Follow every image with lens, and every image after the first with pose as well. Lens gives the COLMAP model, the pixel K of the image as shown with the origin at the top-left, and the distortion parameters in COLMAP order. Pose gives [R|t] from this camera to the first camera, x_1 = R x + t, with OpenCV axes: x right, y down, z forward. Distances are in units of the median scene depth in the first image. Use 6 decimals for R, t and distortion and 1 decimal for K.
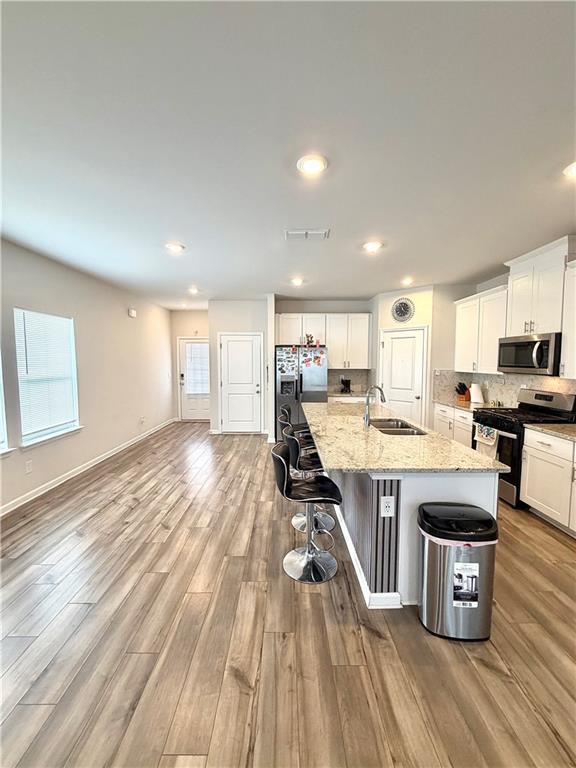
lens RADIAL K [[305.3, 0, 287.0], [0, 305.3, 381.9], [0, 0, 1]] dist [-0.001508, -0.000082]
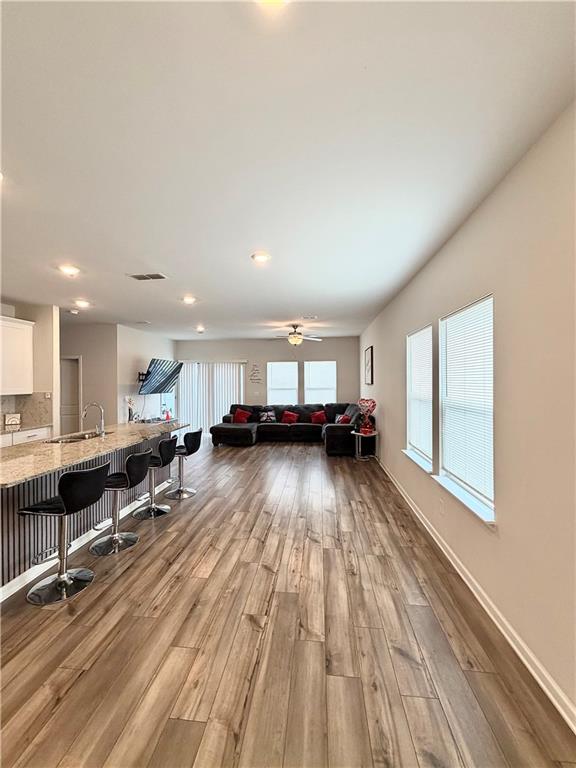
lens RADIAL K [[305.3, 0, 287.0], [0, 305.3, 381.9], [0, 0, 1]] dist [-0.001508, -0.000082]
pose [[-0.993944, 0.006912, 0.109669, -0.494507], [0.014824, 0.997331, 0.071490, -0.122798], [-0.108882, 0.072682, -0.991394, 1.758746]]
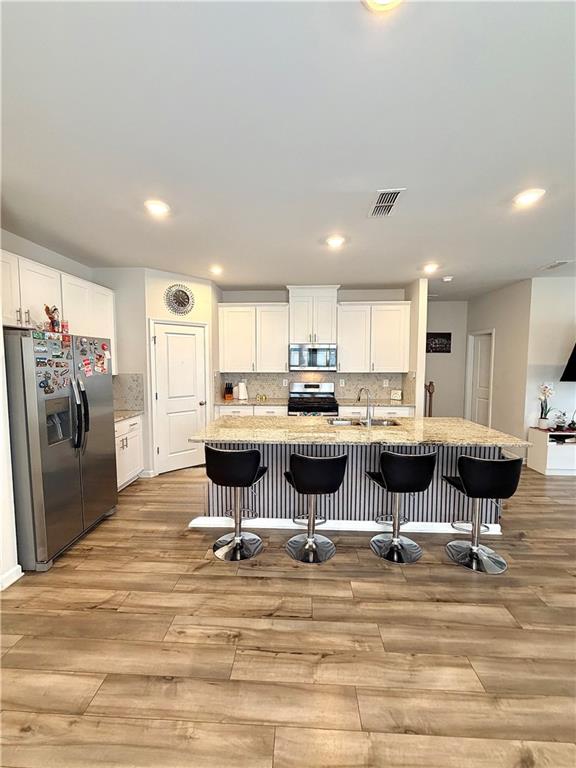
lens RADIAL K [[305.3, 0, 287.0], [0, 305.3, 381.9], [0, 0, 1]] dist [-0.001508, -0.000082]
pose [[0.052831, -0.070035, 0.996145, -0.630873], [0.069809, 0.995356, 0.066277, -0.076521], [-0.996160, 0.066039, 0.057475, 1.010448]]
